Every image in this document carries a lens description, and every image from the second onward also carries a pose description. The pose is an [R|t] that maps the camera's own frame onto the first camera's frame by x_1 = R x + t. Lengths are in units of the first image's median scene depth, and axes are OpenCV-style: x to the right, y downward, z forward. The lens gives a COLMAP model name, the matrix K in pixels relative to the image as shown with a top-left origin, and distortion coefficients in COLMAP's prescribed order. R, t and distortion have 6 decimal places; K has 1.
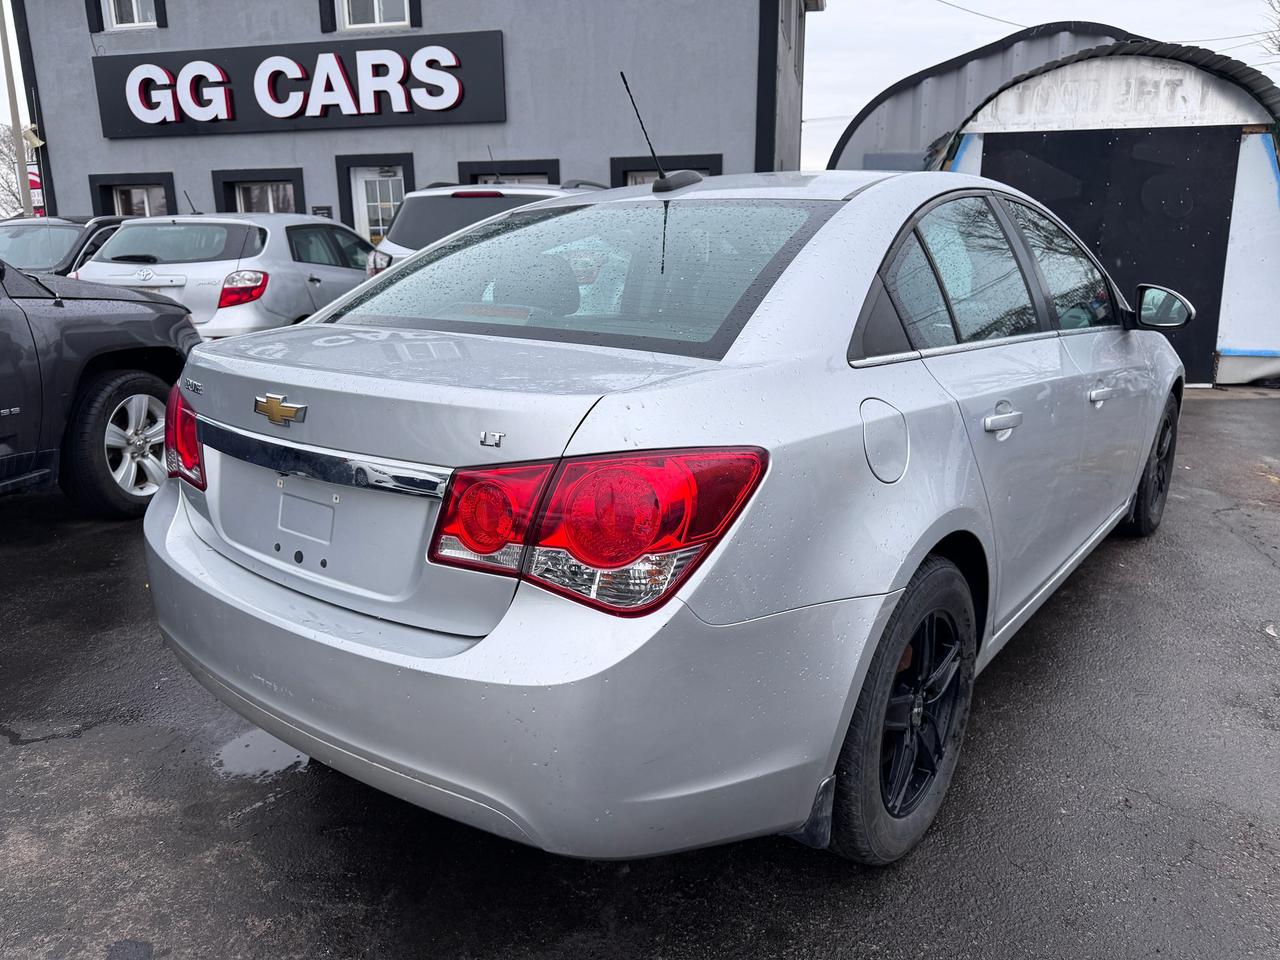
lens RADIAL K [[952.2, 0, 641.4], [0, 952.2, 476.0], [0, 0, 1]] dist [-0.010504, 0.003284]
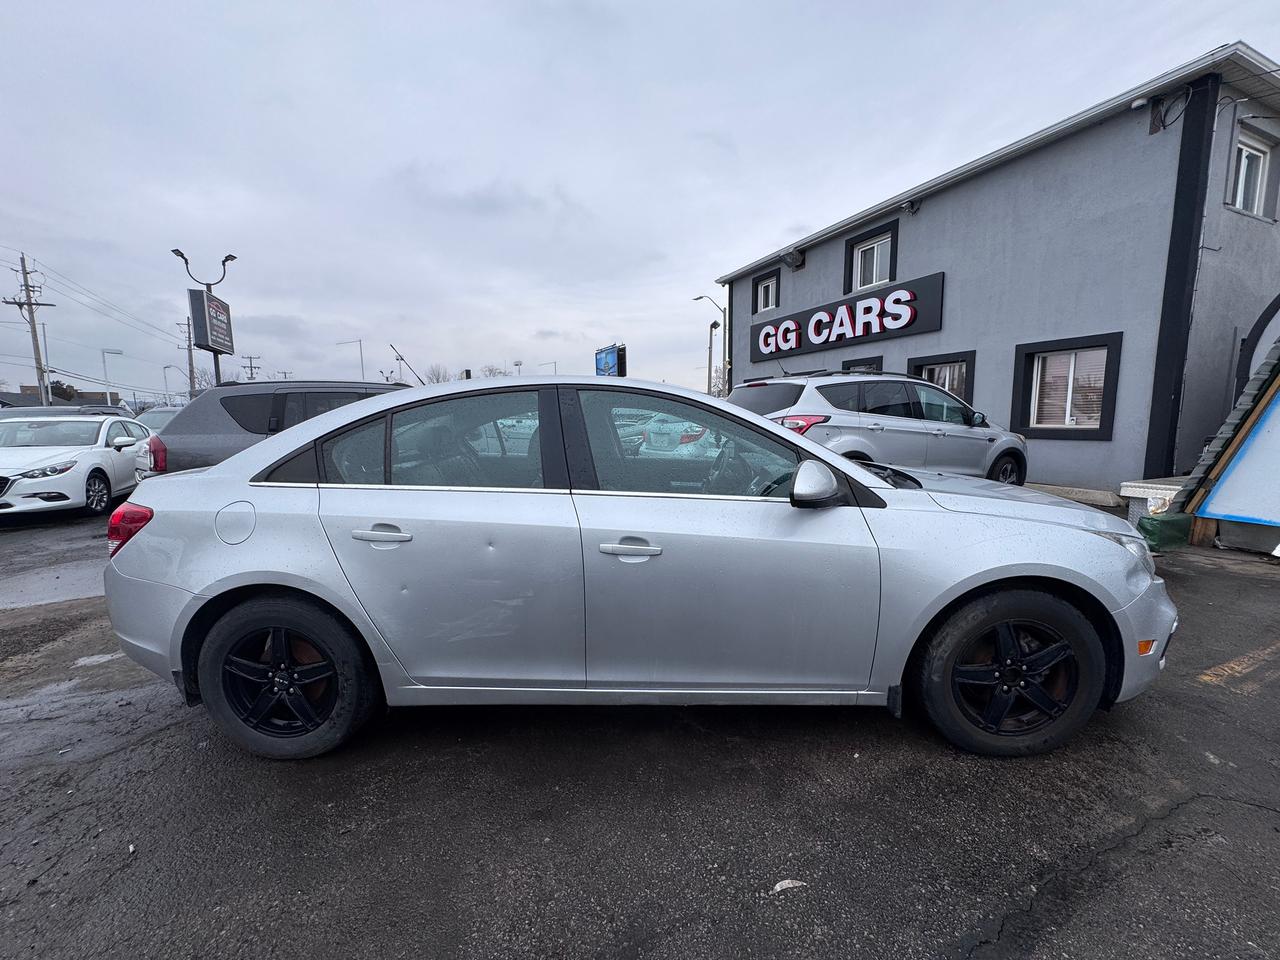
lens RADIAL K [[509.8, 0, 635.7], [0, 509.8, 482.0], [0, 0, 1]] dist [-0.000705, 0.000008]
pose [[0.595322, 0.098049, -0.797482, 0.234881], [-0.176088, 0.984319, -0.010429, -0.038036], [0.783954, 0.146636, 0.603252, 0.158874]]
